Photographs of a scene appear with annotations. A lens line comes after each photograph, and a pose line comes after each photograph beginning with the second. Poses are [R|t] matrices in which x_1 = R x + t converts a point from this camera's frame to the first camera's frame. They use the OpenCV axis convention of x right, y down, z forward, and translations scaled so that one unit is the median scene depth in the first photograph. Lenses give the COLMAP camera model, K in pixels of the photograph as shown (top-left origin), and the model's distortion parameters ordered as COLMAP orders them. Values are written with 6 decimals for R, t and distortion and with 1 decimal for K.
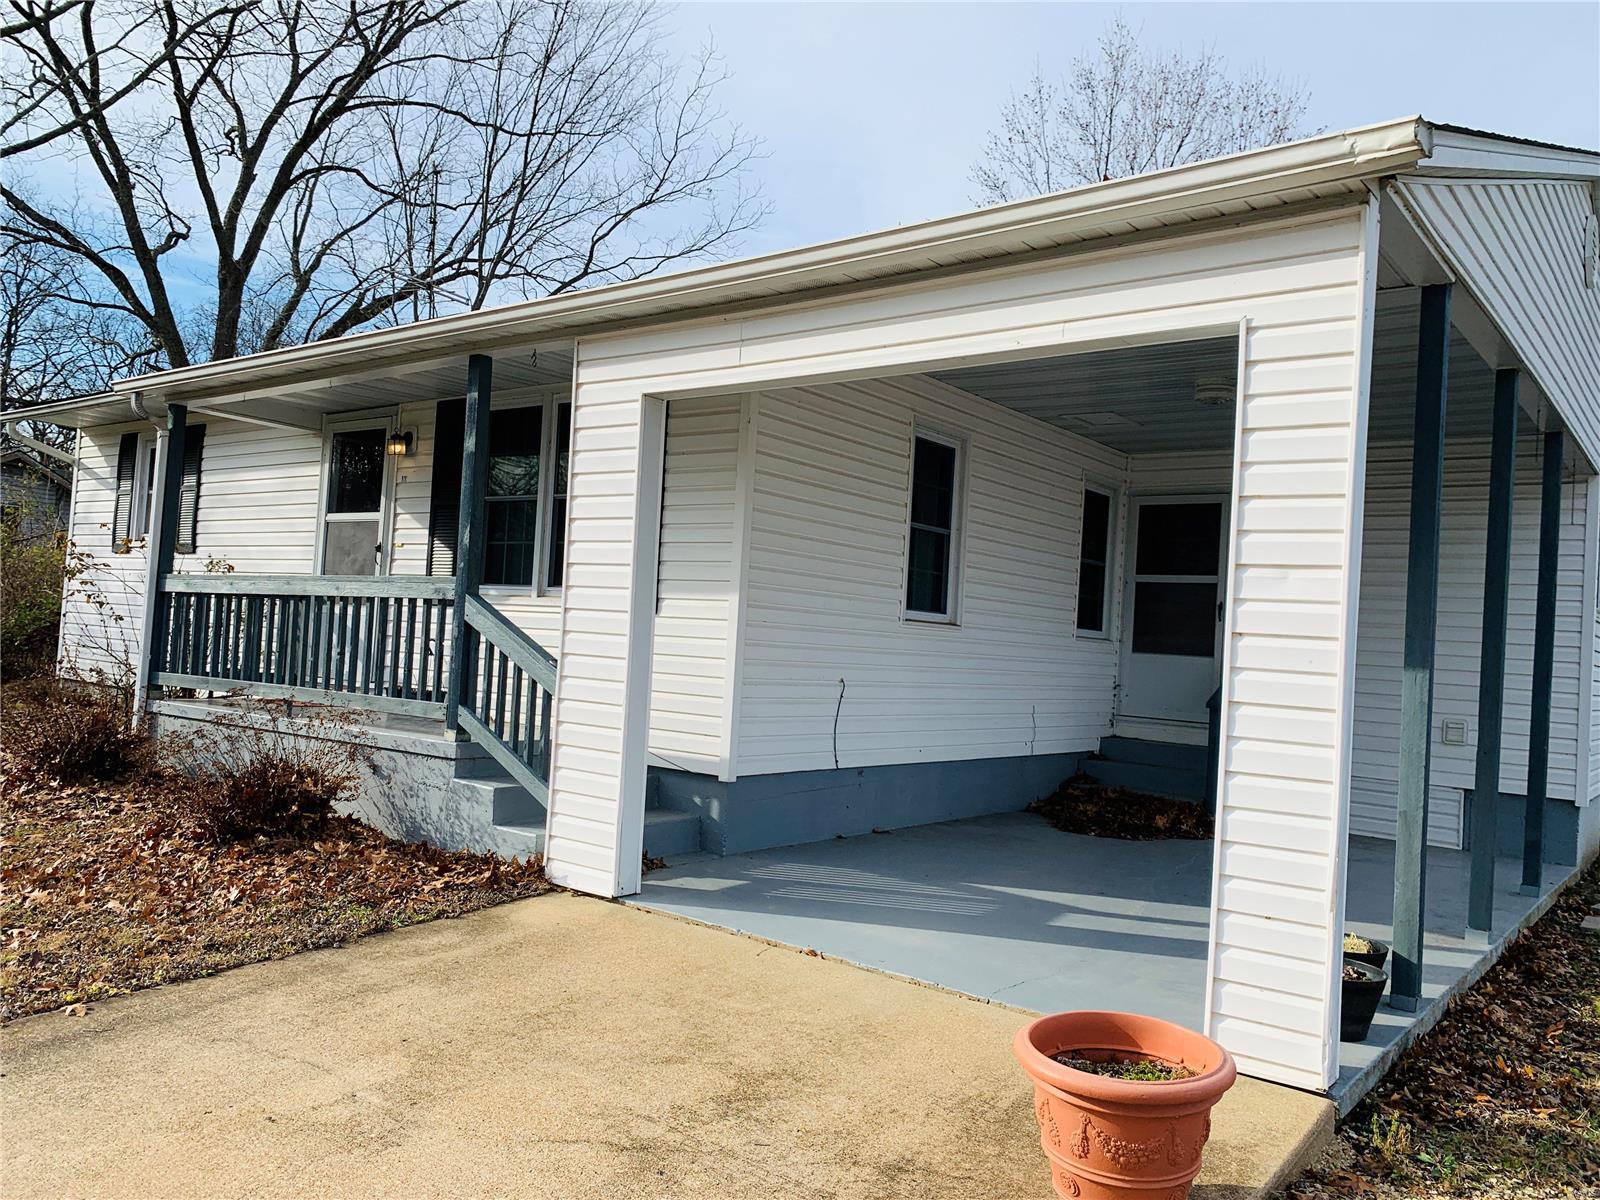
lens RADIAL K [[1221.5, 0, 784.8], [0, 1221.5, 610.1], [0, 0, 1]] dist [0.031753, -0.030789]
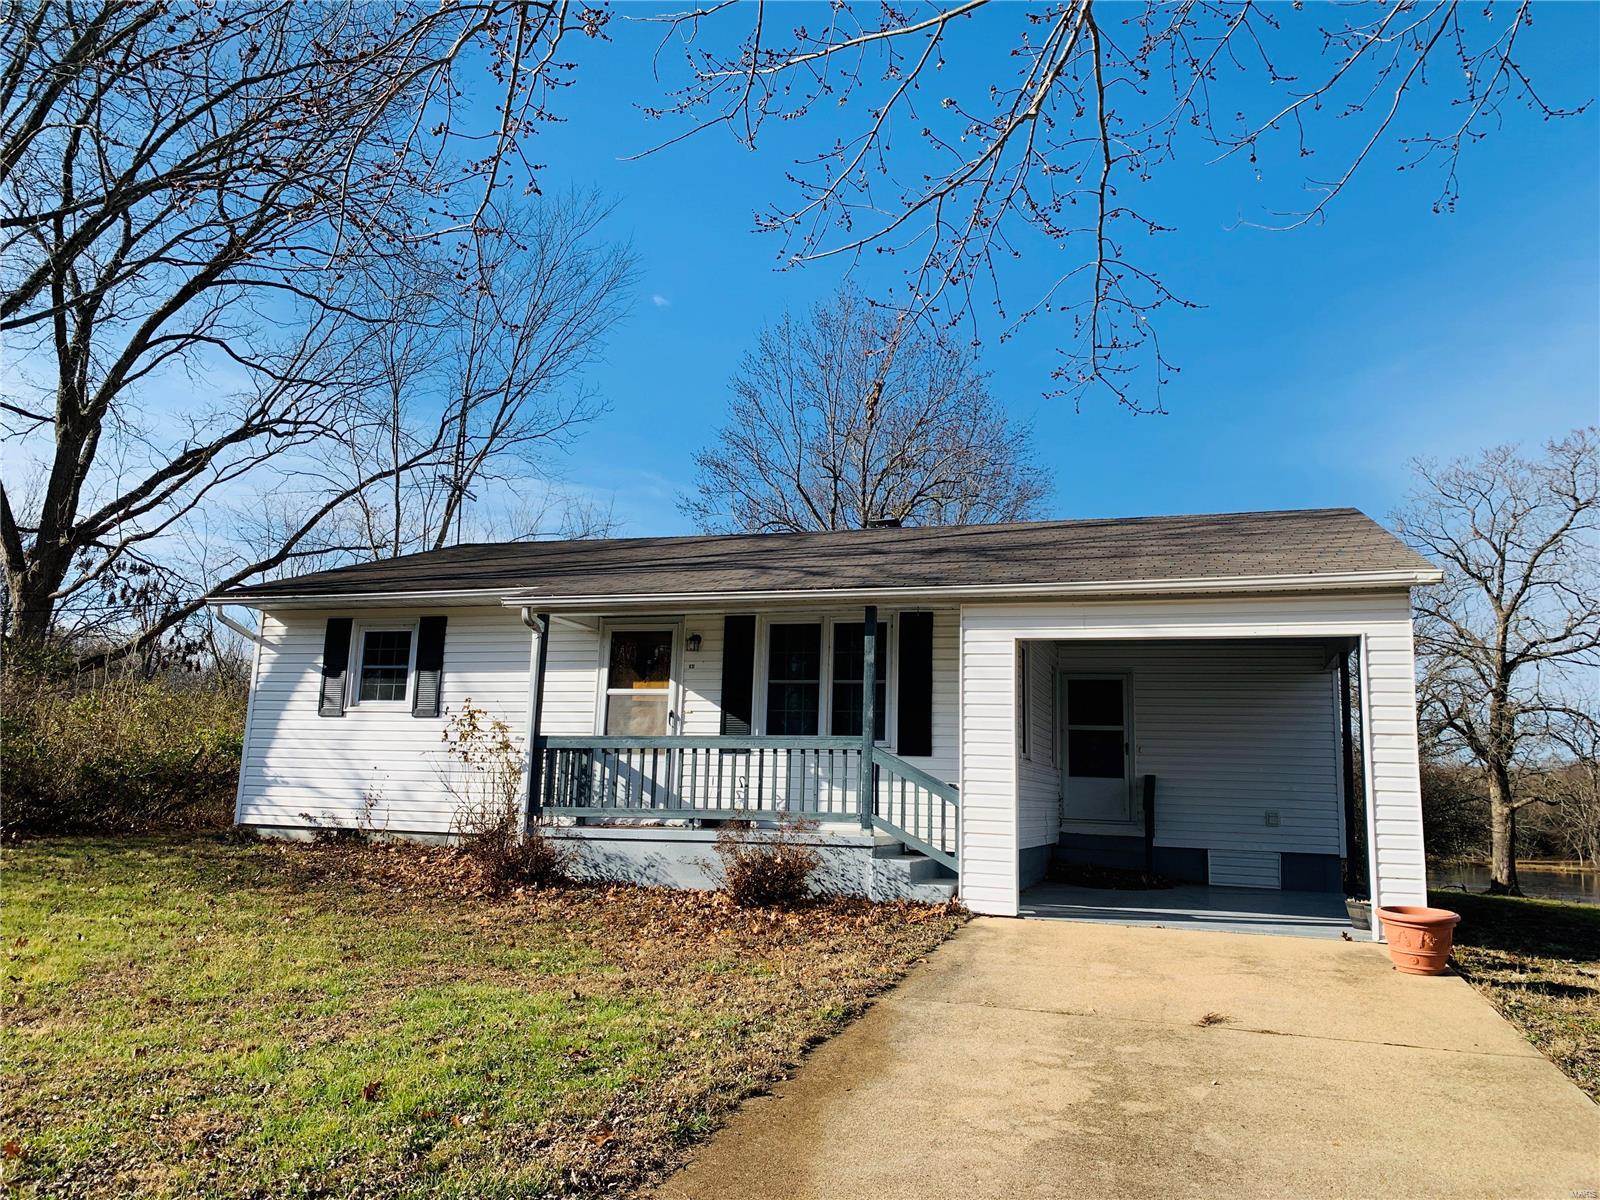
lens RADIAL K [[1221.5, 0, 815.9], [0, 1221.5, 593.2], [0, 0, 1]] dist [0.031753, -0.030789]
pose [[0.931133, 0.028623, 0.363555, -0.659669], [0.016499, 0.992588, -0.120405, -0.016052], [-0.364307, 0.118111, 0.923759, -0.373790]]
